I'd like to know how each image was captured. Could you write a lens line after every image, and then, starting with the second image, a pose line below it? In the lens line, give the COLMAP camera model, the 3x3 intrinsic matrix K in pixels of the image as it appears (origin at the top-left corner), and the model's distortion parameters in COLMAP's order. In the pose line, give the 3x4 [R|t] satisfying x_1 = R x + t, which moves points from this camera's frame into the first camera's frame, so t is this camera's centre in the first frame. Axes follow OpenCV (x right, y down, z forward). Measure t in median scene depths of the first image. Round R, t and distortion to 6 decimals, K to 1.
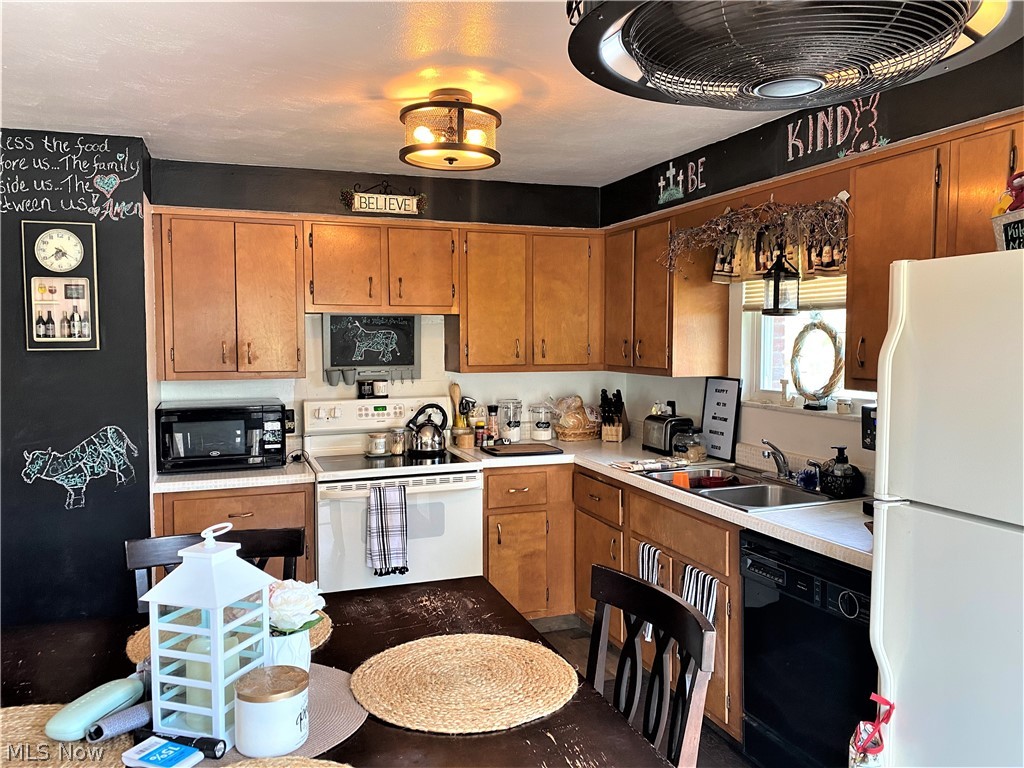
lens RADIAL K [[772.0, 0, 506.0], [0, 772.0, 382.1], [0, 0, 1]] dist [0.008264, -0.020977]
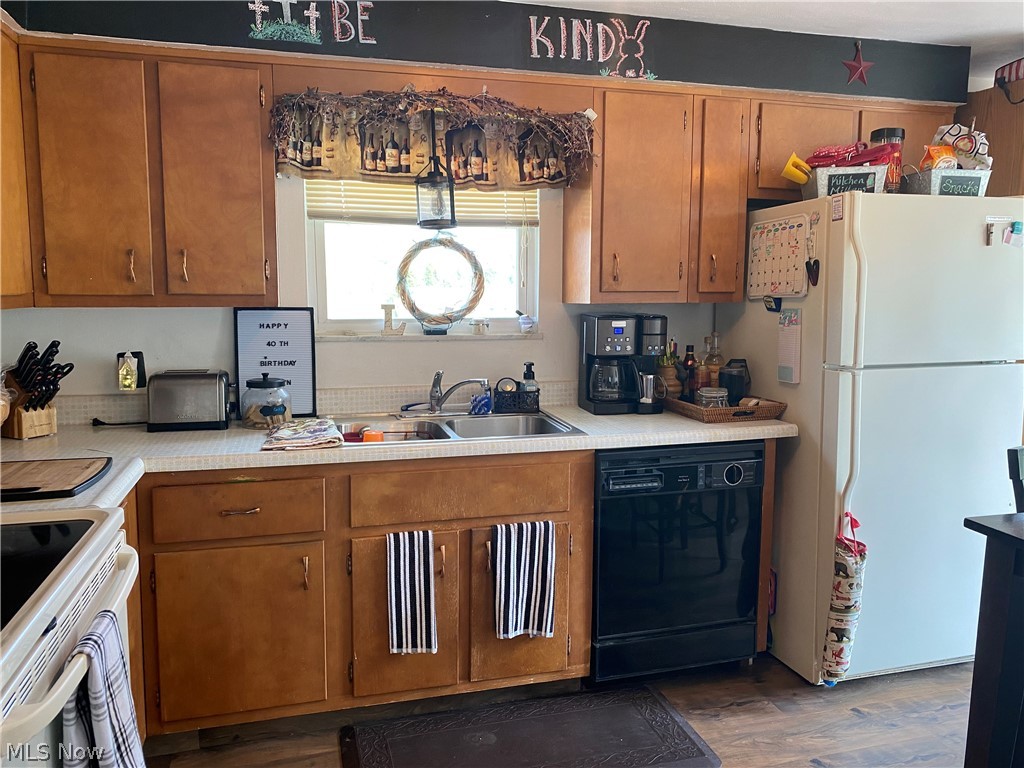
lens RADIAL K [[772.0, 0, 510.9], [0, 772.0, 384.3], [0, 0, 1]] dist [0.008264, -0.020977]
pose [[0.085014, -0.118974, 0.989251, -0.443297], [0.057854, 0.991760, 0.114304, -0.004595], [-0.994699, 0.047515, 0.091197, 0.717595]]
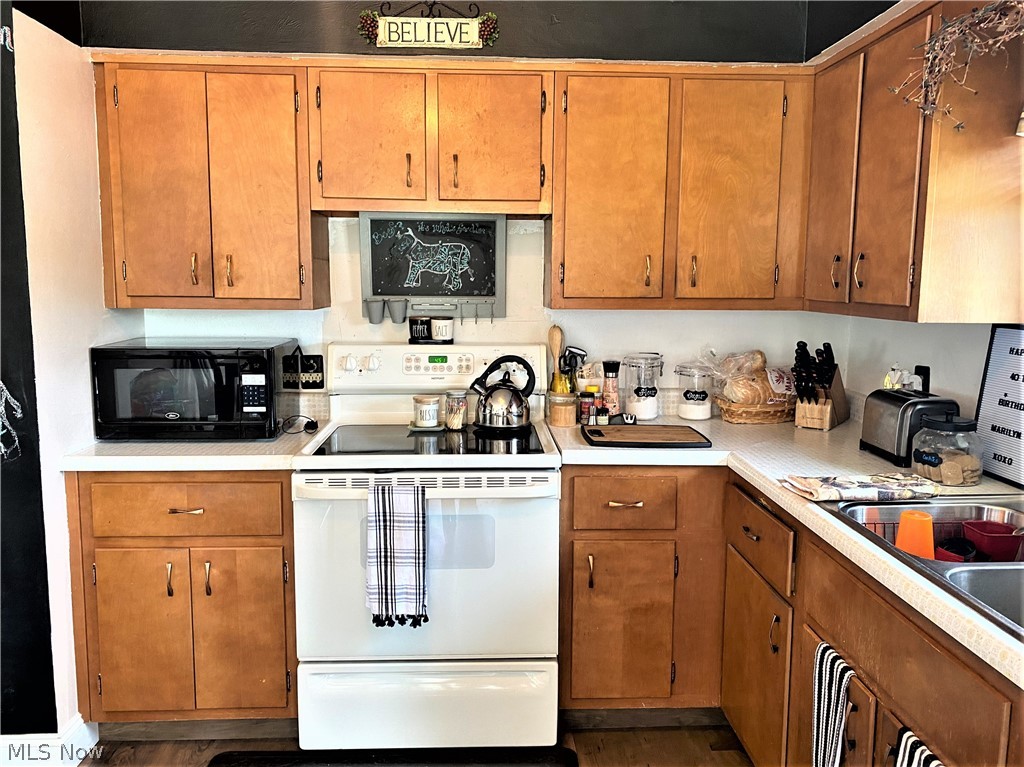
lens RADIAL K [[772.0, 0, 527.0], [0, 772.0, 381.9], [0, 0, 1]] dist [0.008264, -0.020977]
pose [[0.952678, 0.048940, -0.300016, 0.121750], [-0.028301, 0.996948, 0.072761, 0.003235], [0.302661, -0.060827, 0.951155, 0.418394]]
